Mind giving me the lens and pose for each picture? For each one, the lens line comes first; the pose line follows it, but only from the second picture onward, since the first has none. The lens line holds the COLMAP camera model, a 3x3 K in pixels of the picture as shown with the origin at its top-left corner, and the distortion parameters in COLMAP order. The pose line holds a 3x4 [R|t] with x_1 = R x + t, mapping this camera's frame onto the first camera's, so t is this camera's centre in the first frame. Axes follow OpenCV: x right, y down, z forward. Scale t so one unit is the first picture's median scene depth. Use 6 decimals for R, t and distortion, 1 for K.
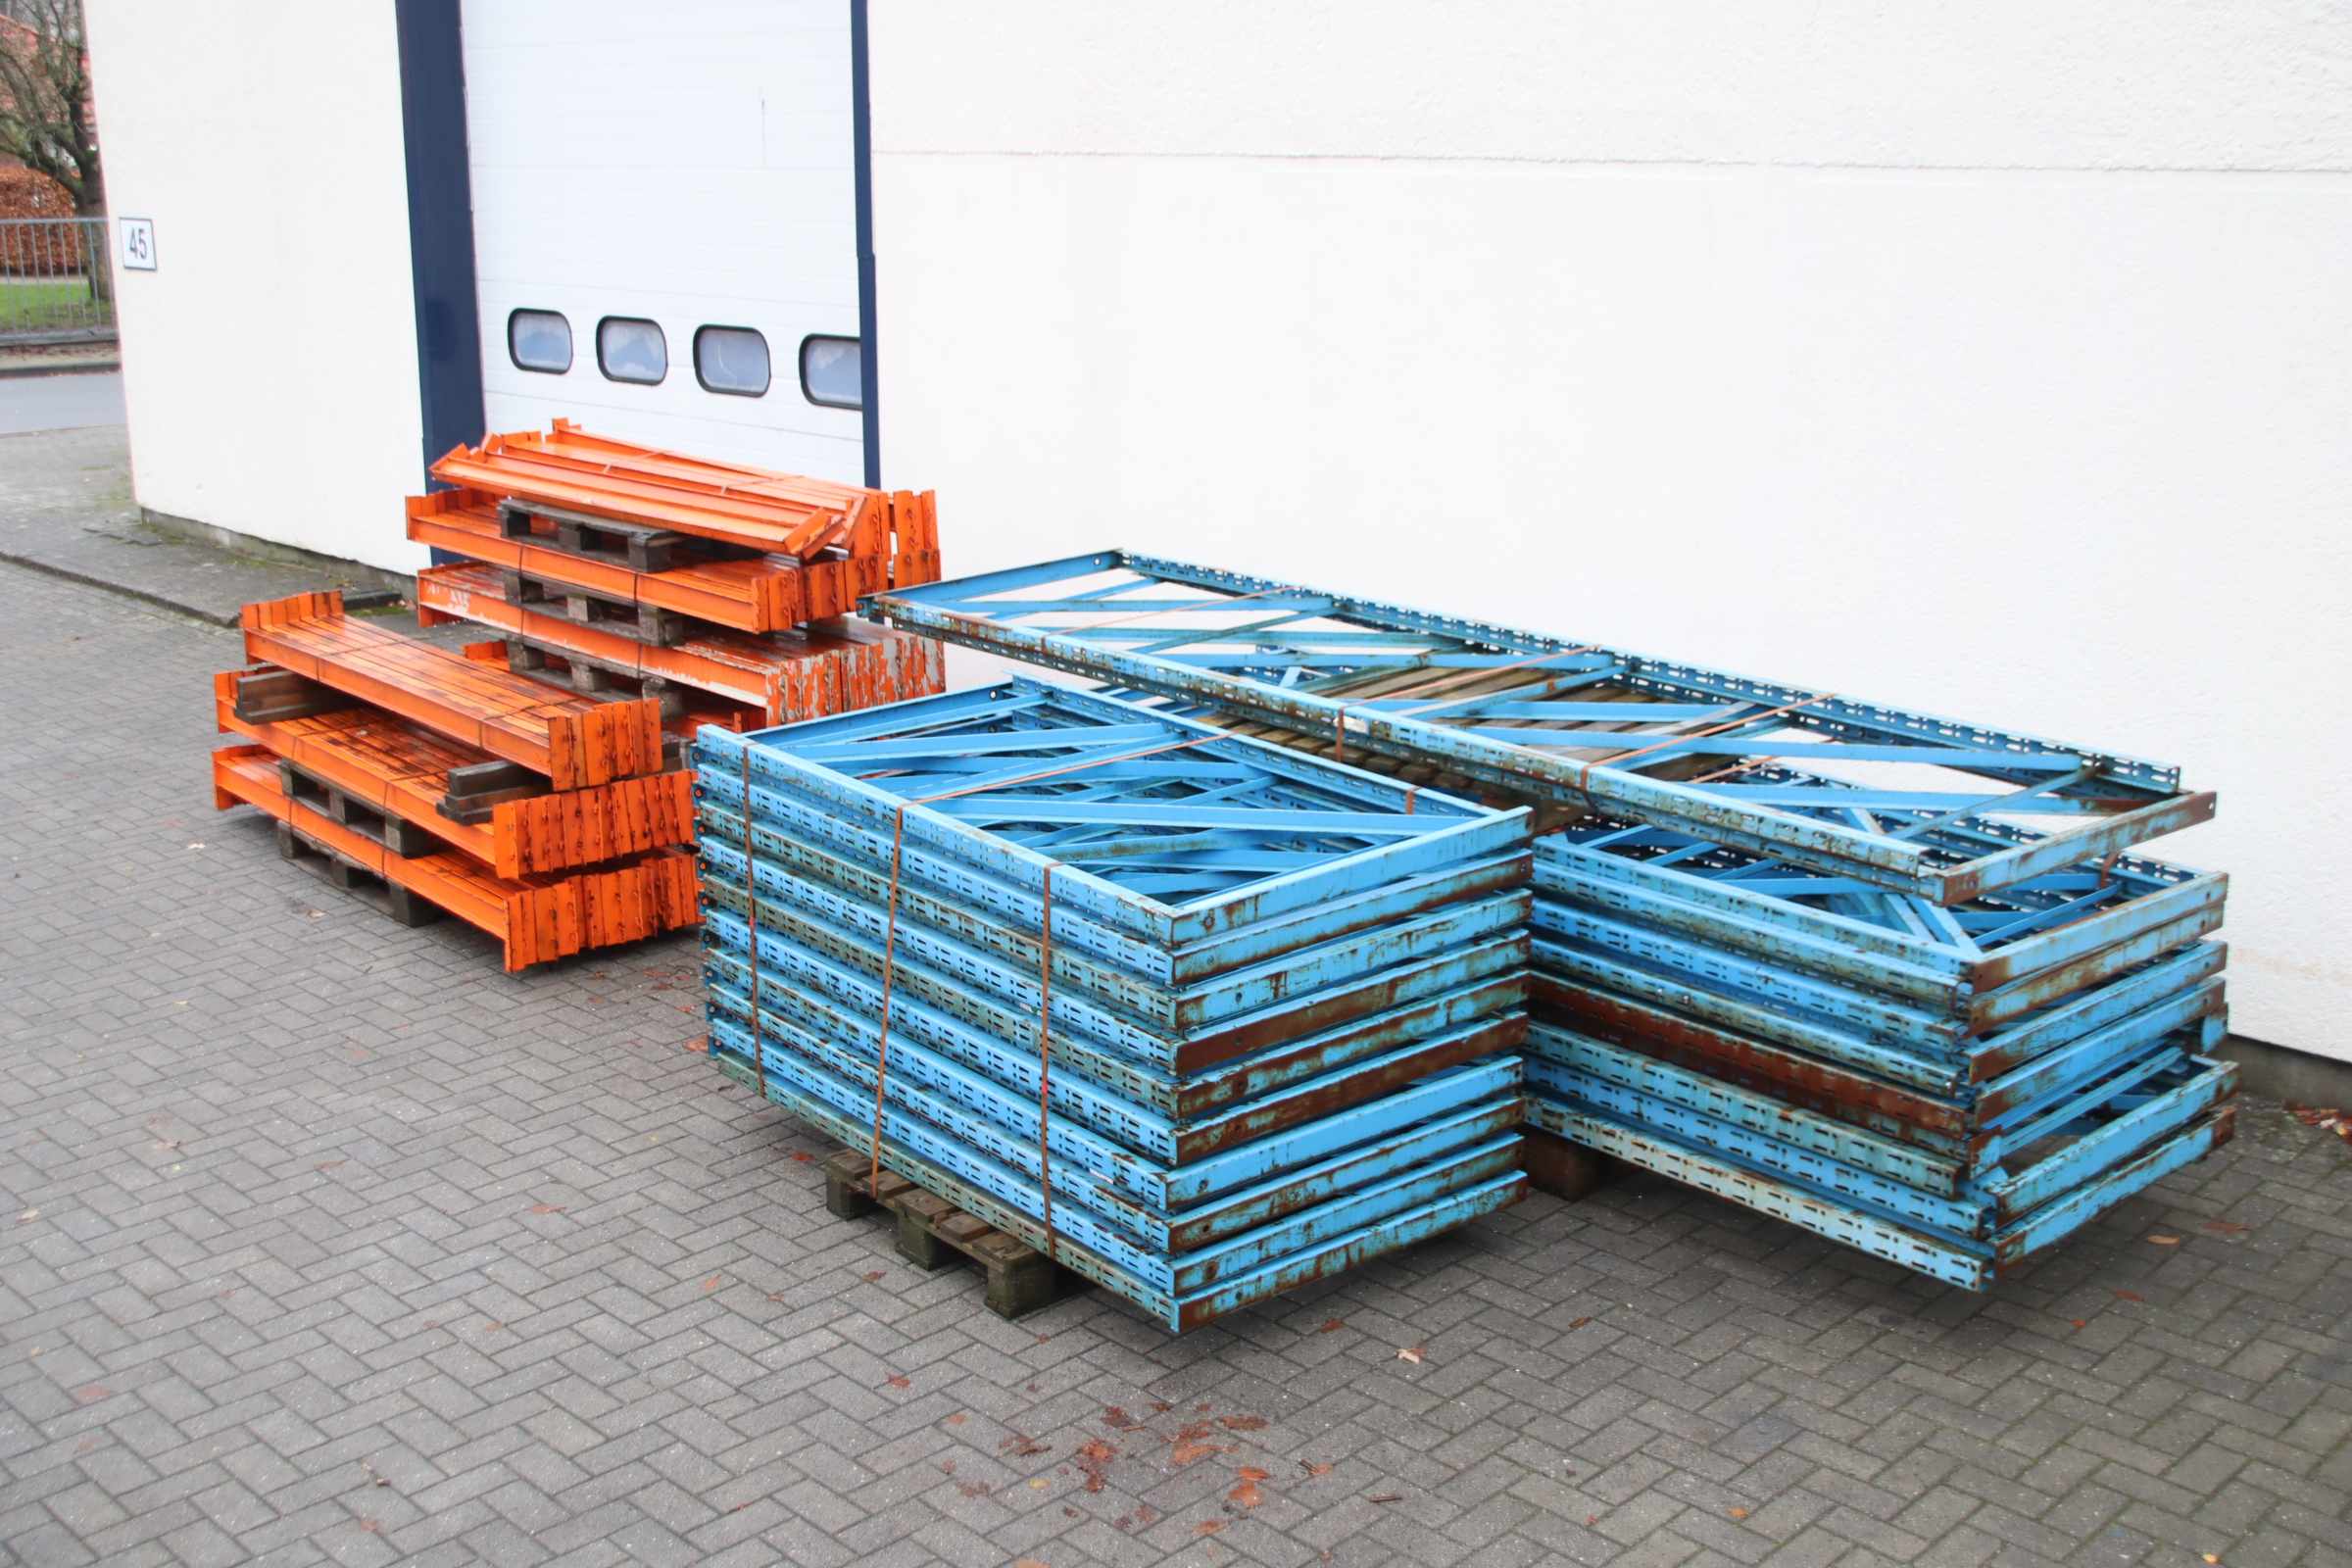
lens RADIAL K [[2551.8, 0, 1176.0], [0, 2551.8, 784.0], [0, 0, 1]] dist [-0.075540, 0.129459]
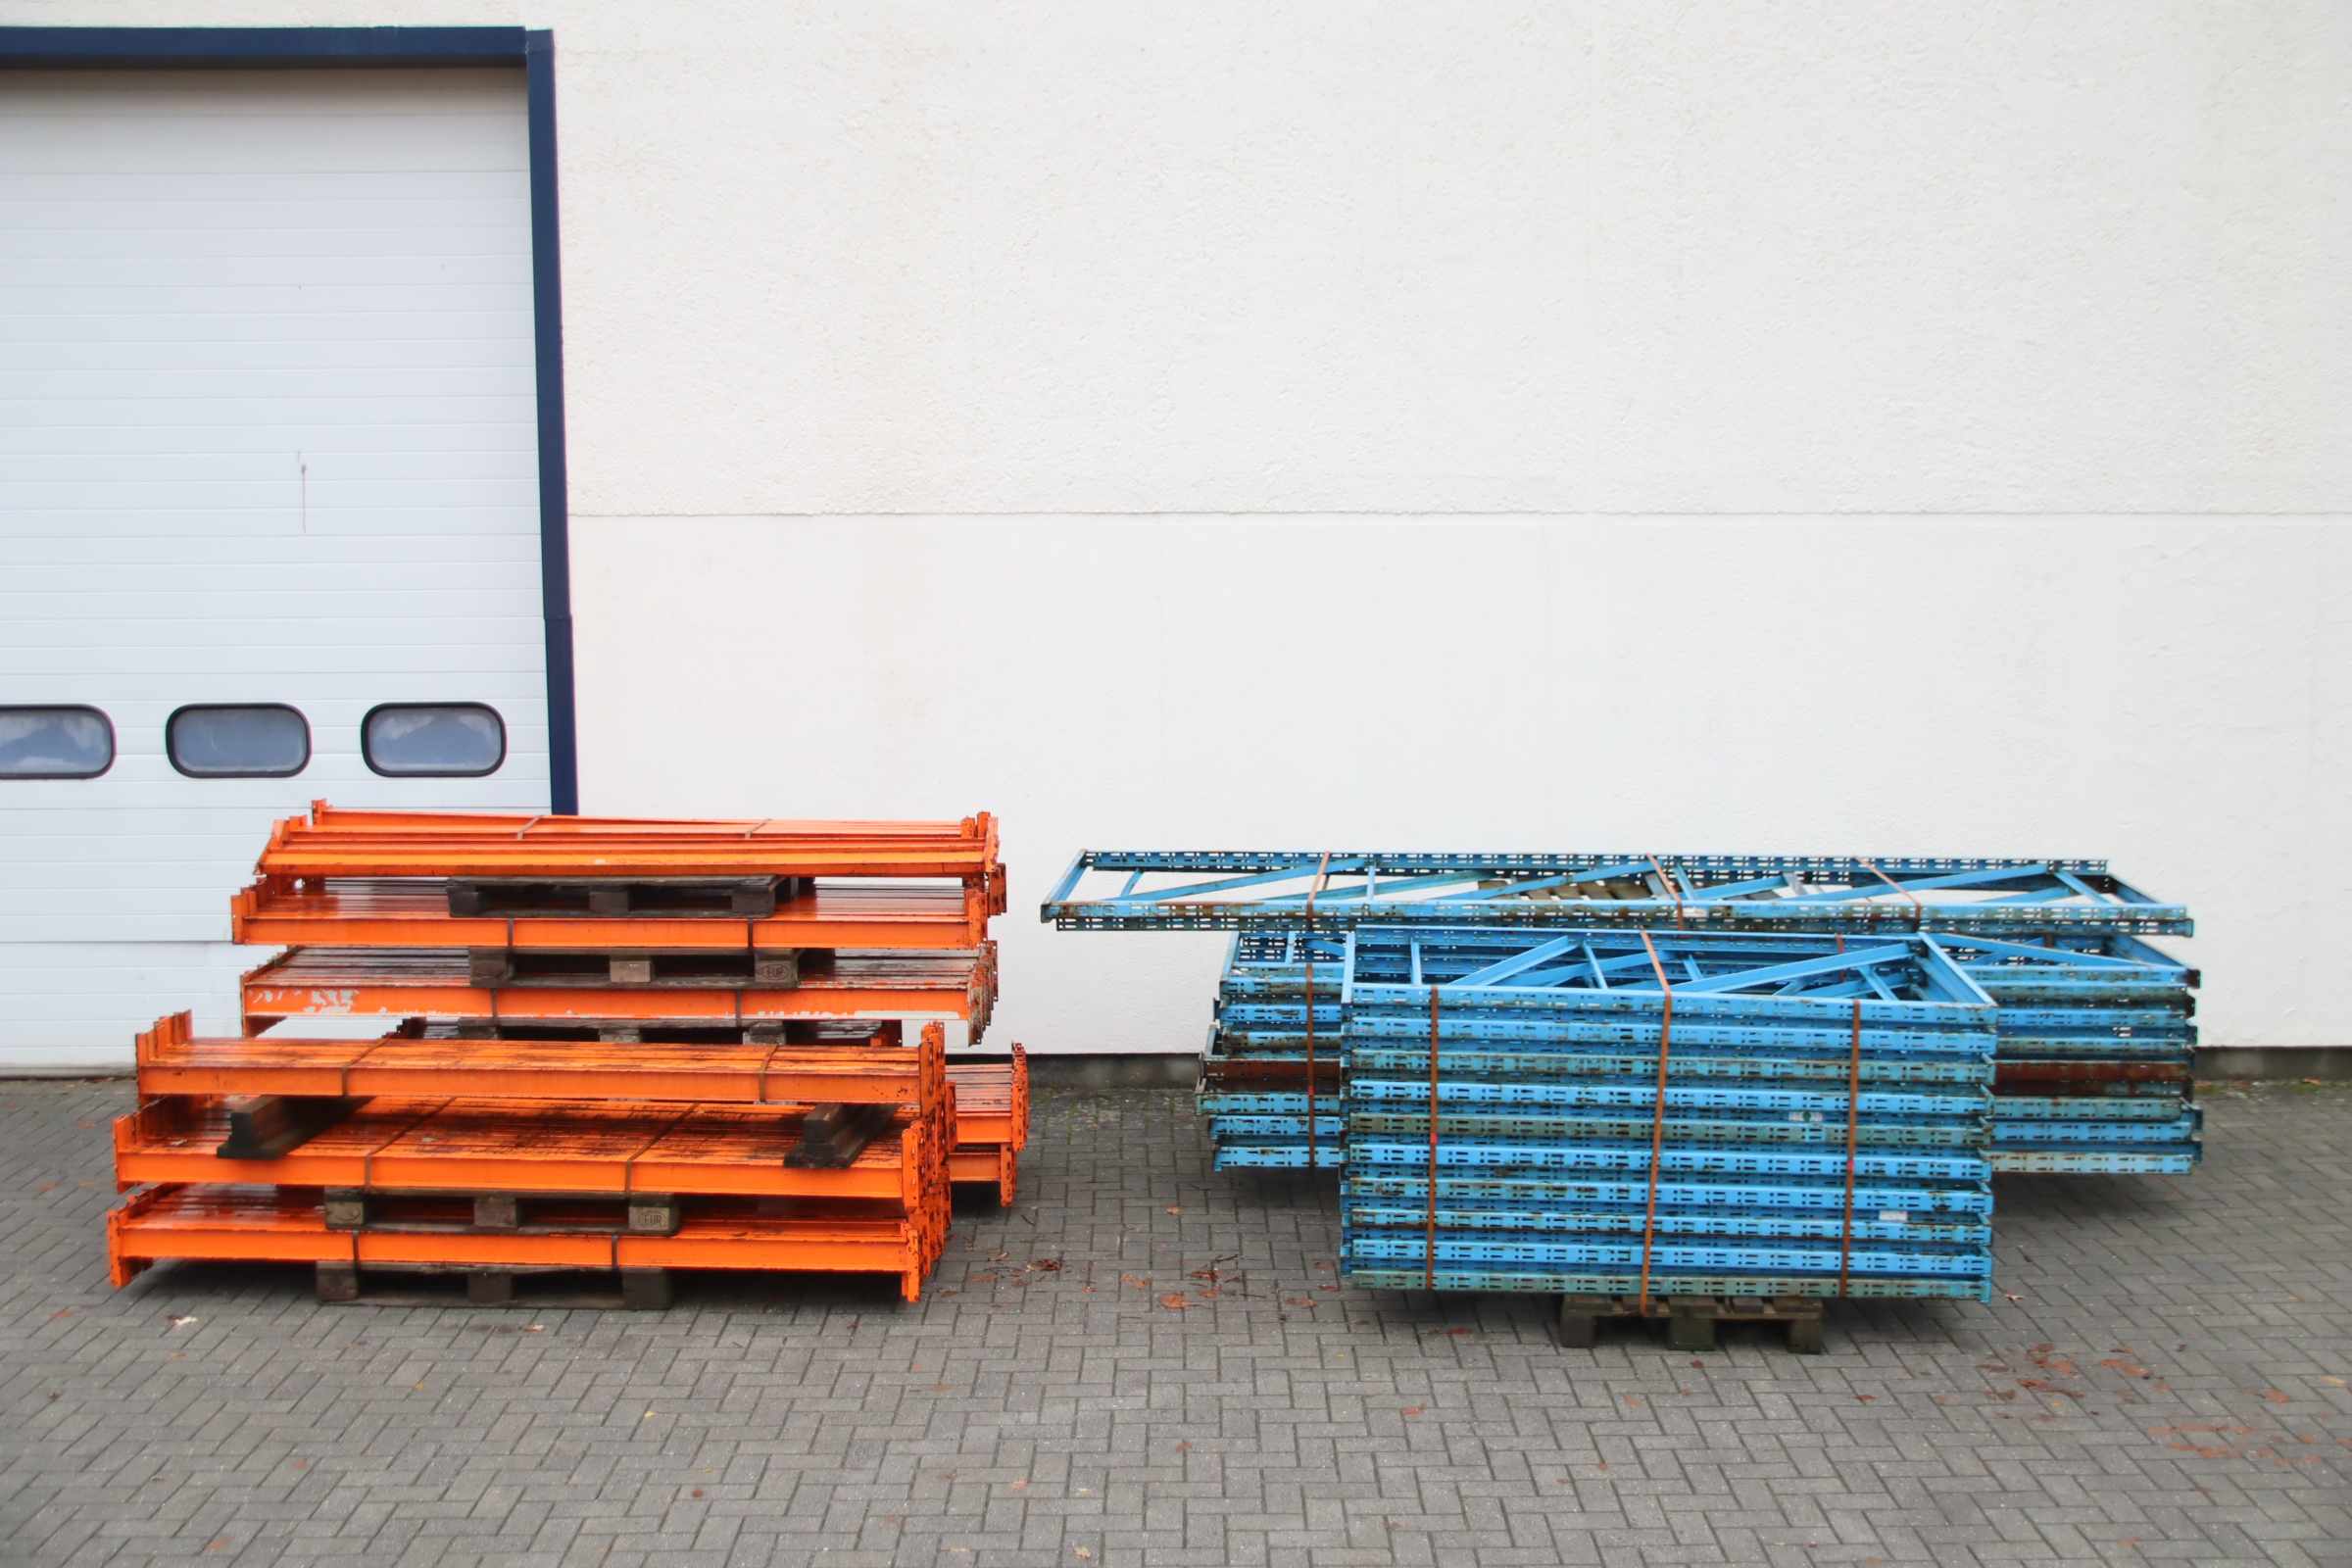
lens RADIAL K [[2547.7, 0, 1208.5], [0, 2547.7, 788.8], [0, 0, 1]] dist [-0.107440, 0.233806]
pose [[0.690701, -0.083403, 0.718315, -1.225011], [0.182369, 0.981310, -0.061419, -0.059320], [-0.699767, 0.173421, 0.693002, 0.252166]]
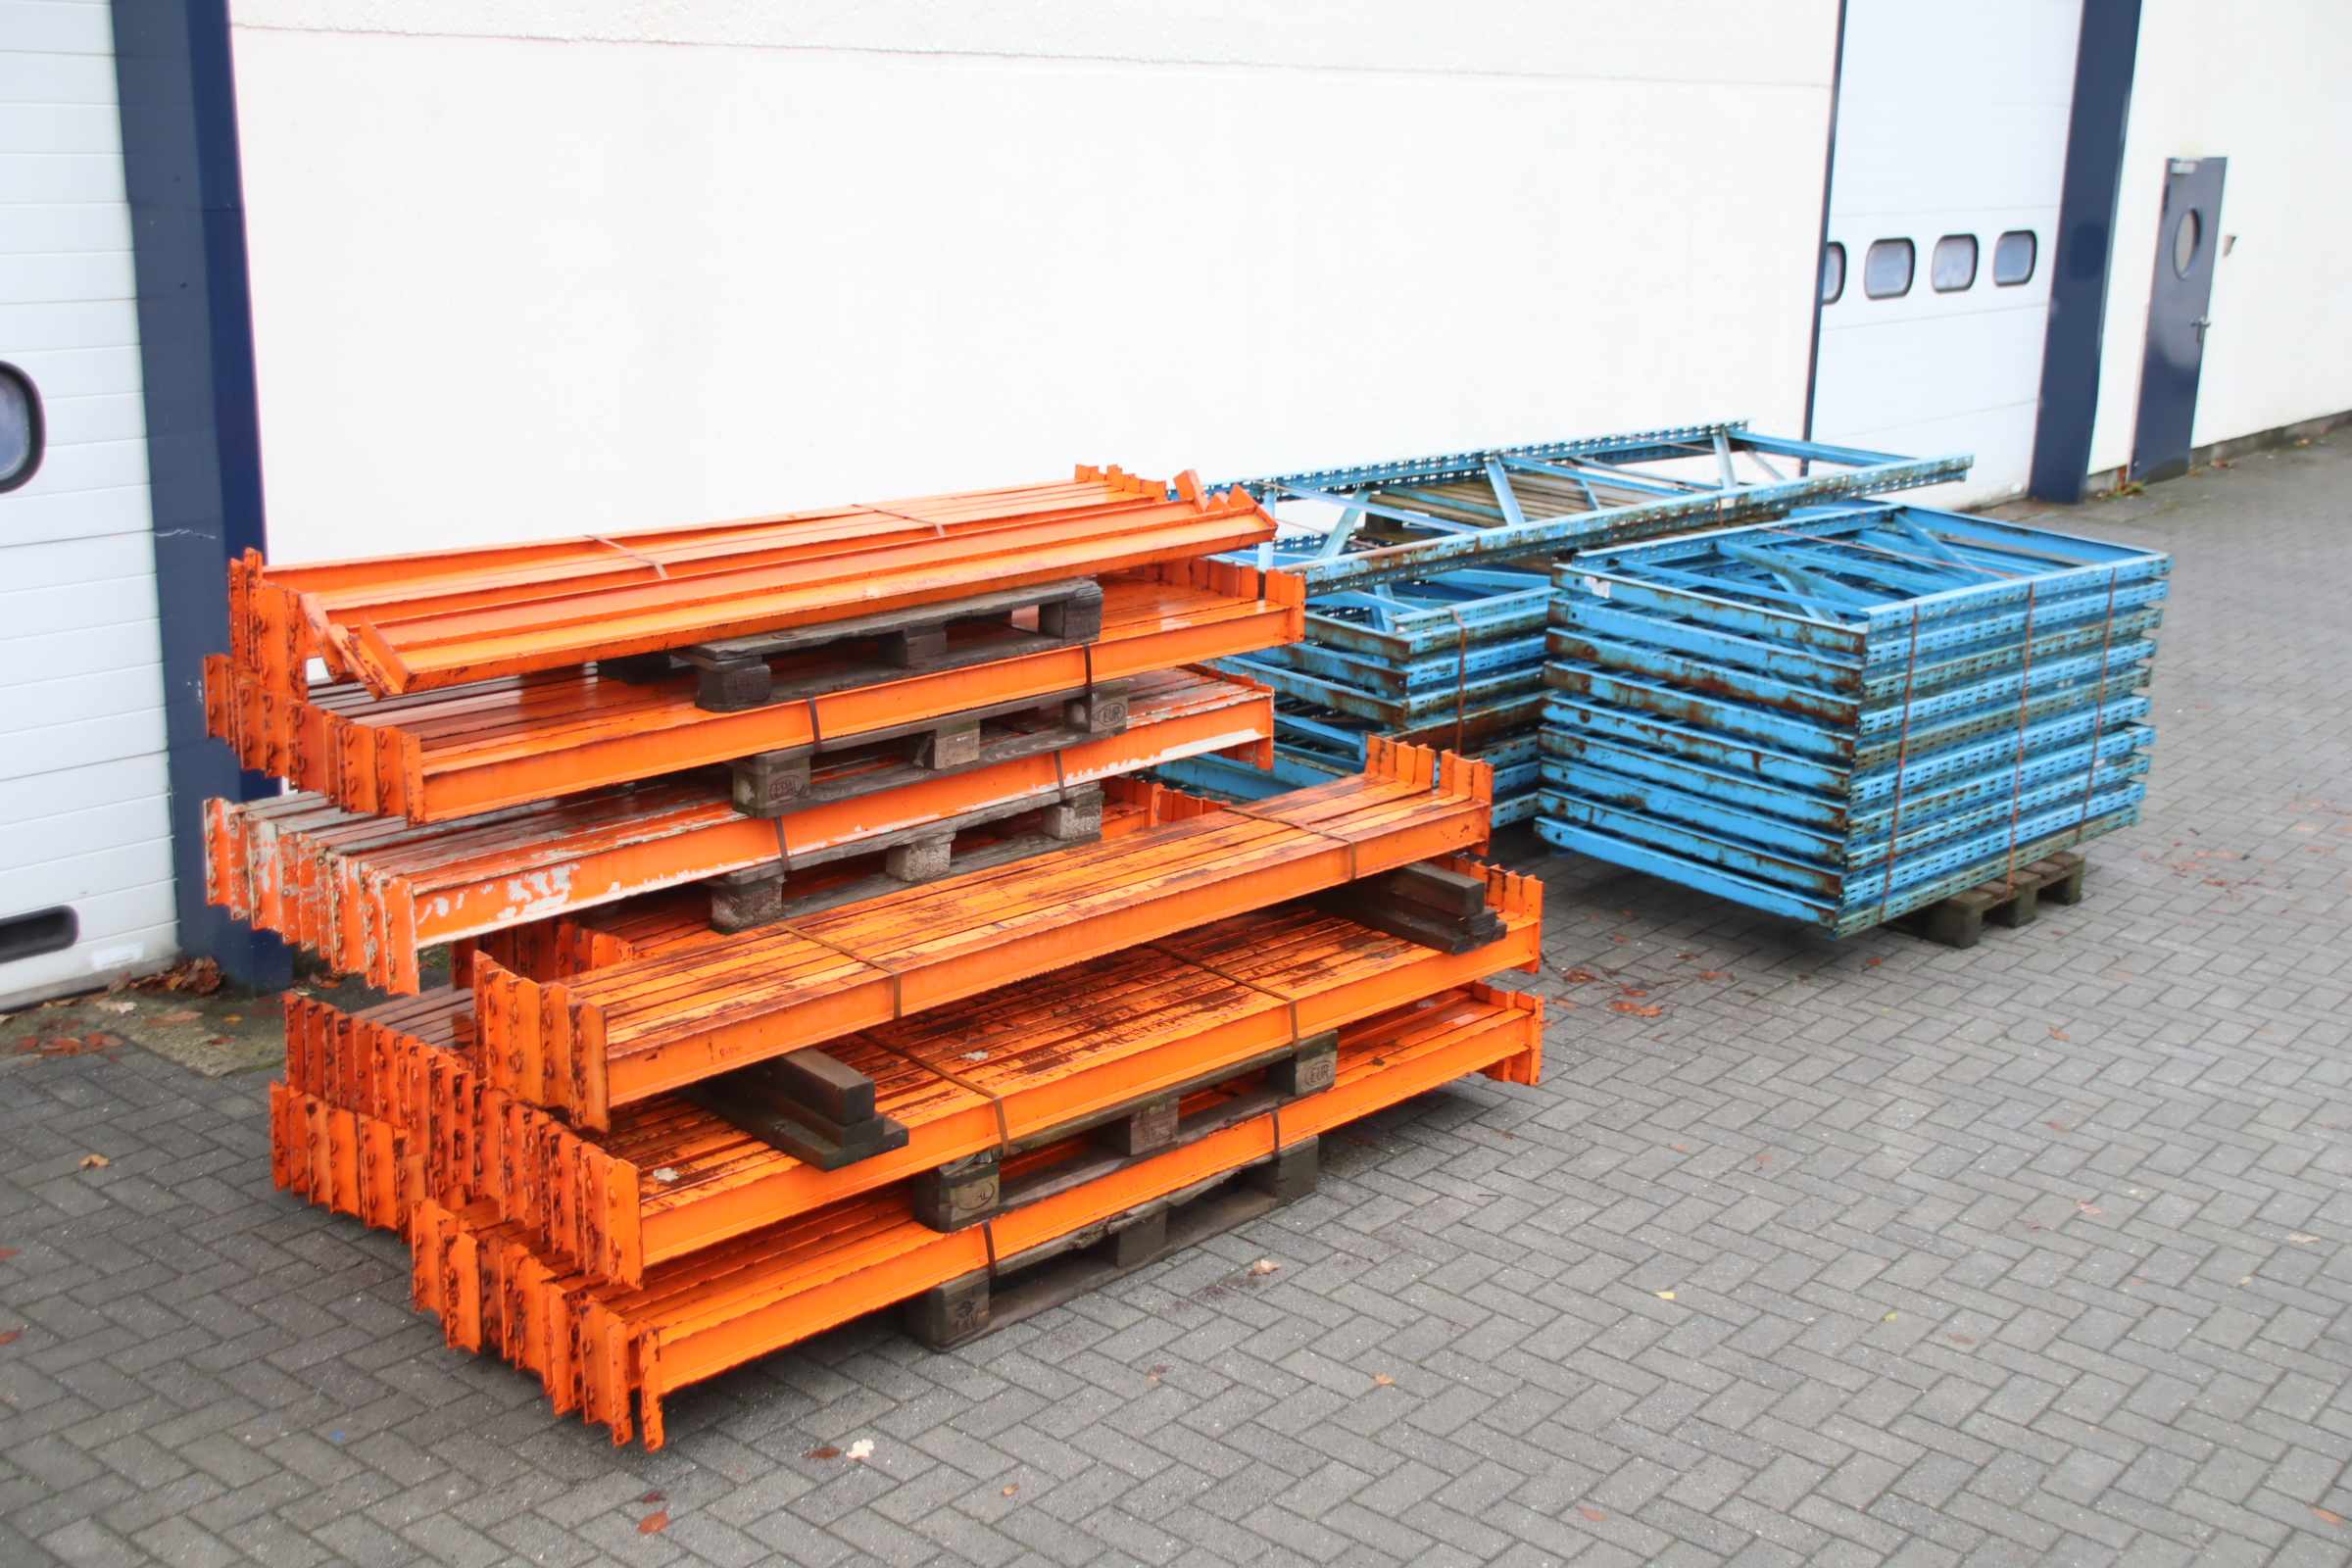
lens RADIAL K [[2690.2, 0, 1227.4], [0, 2690.2, 788.1], [0, 0, 1]] dist [-0.080752, 0.239984]
pose [[-0.126852, -0.260512, 0.957101, -1.429291], [0.215897, 0.934512, 0.282978, -0.377616], [-0.968141, 0.242531, -0.062301, 1.547686]]
